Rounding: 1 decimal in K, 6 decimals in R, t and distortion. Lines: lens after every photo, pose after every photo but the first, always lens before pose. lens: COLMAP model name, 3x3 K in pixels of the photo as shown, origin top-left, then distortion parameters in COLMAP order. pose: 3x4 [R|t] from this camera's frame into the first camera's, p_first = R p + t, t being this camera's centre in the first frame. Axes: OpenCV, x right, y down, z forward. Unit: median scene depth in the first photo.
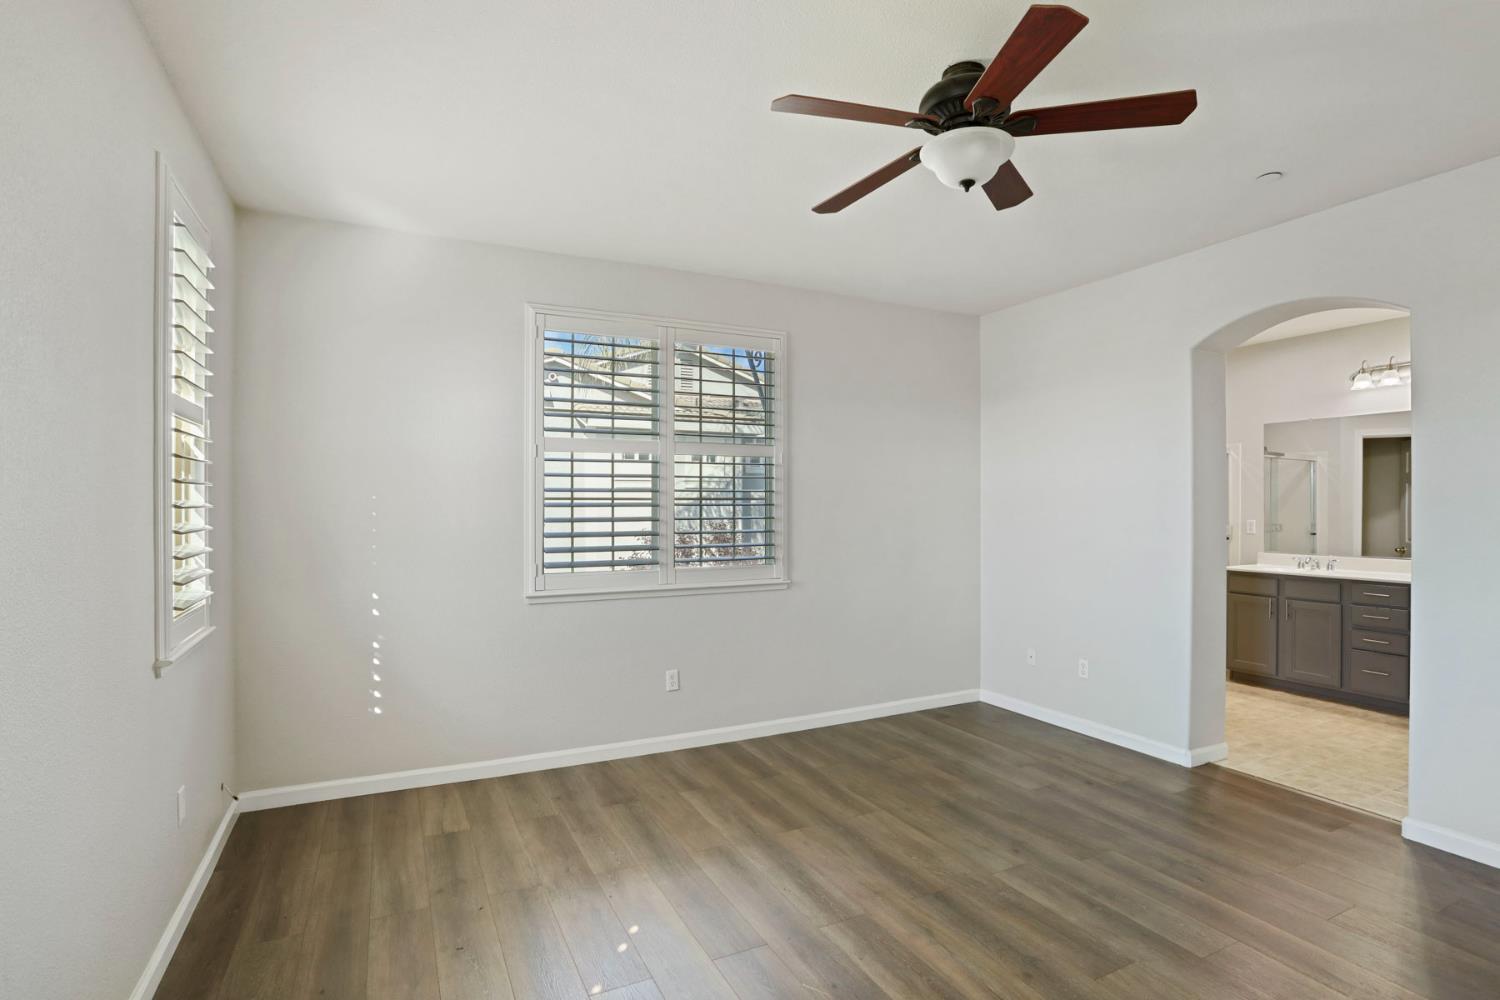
lens RADIAL K [[729.8, 0, 750.0], [0, 729.8, 500.0], [0, 0, 1]] dist [-0.063917, 0.000240]
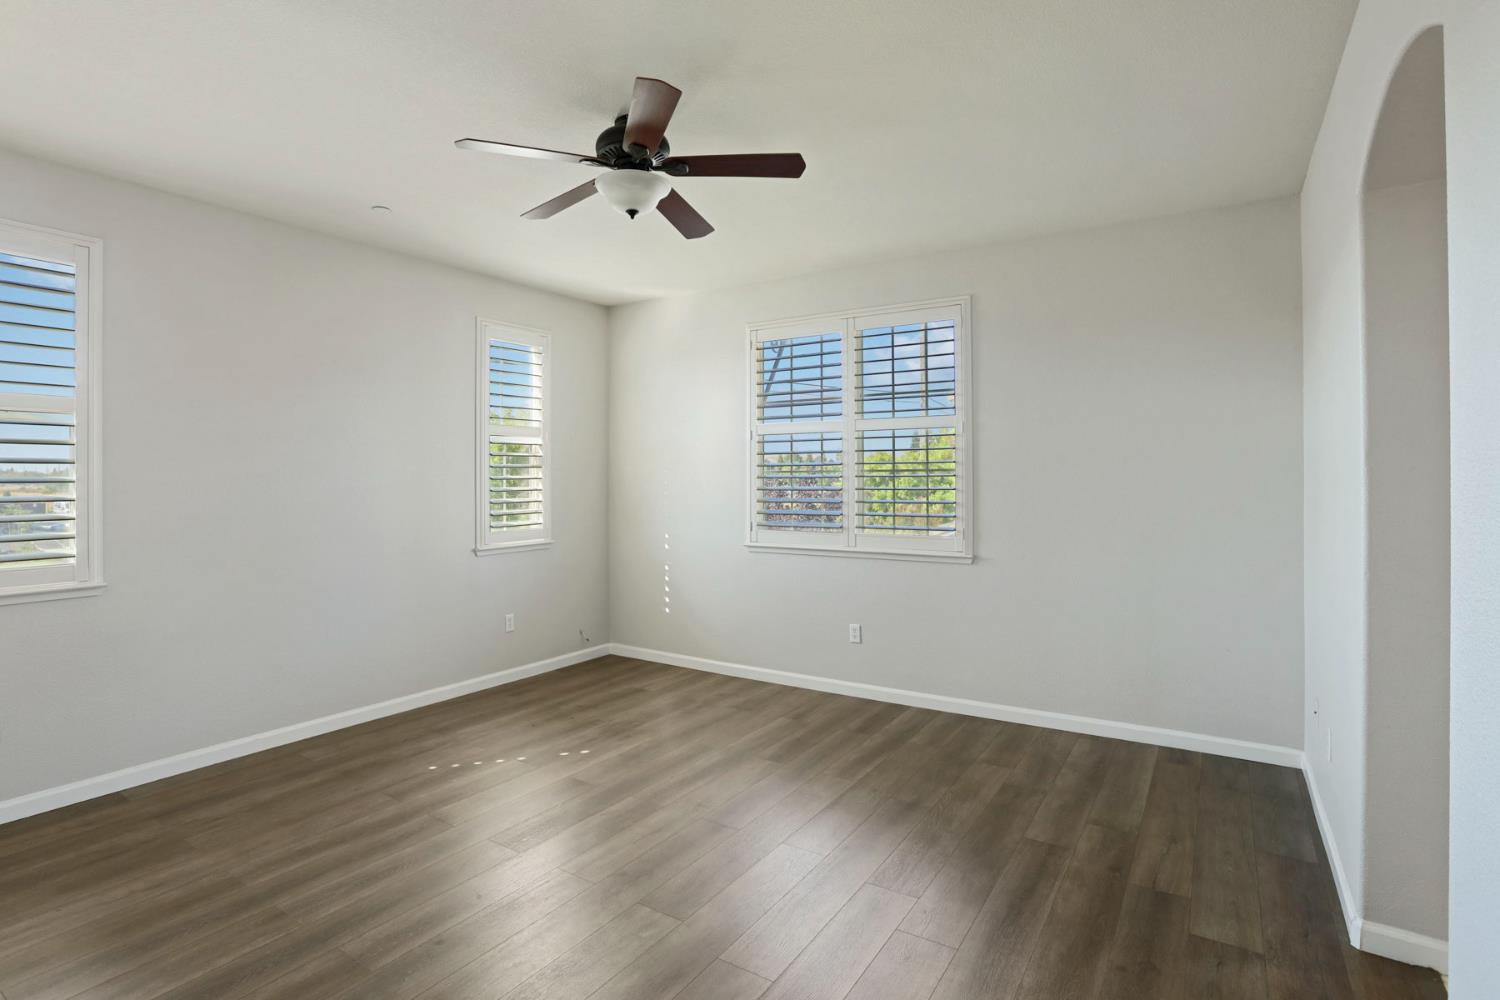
lens RADIAL K [[731.3, 0, 750.2], [0, 731.3, 462.7], [0, 0, 1]] dist [-0.049584, 0.000357]
pose [[0.511907, -0.020983, -0.858785, 0.857701], [0.007570, 0.999773, -0.019916, 0.007609], [0.859008, 0.003694, 0.511949, 0.315343]]
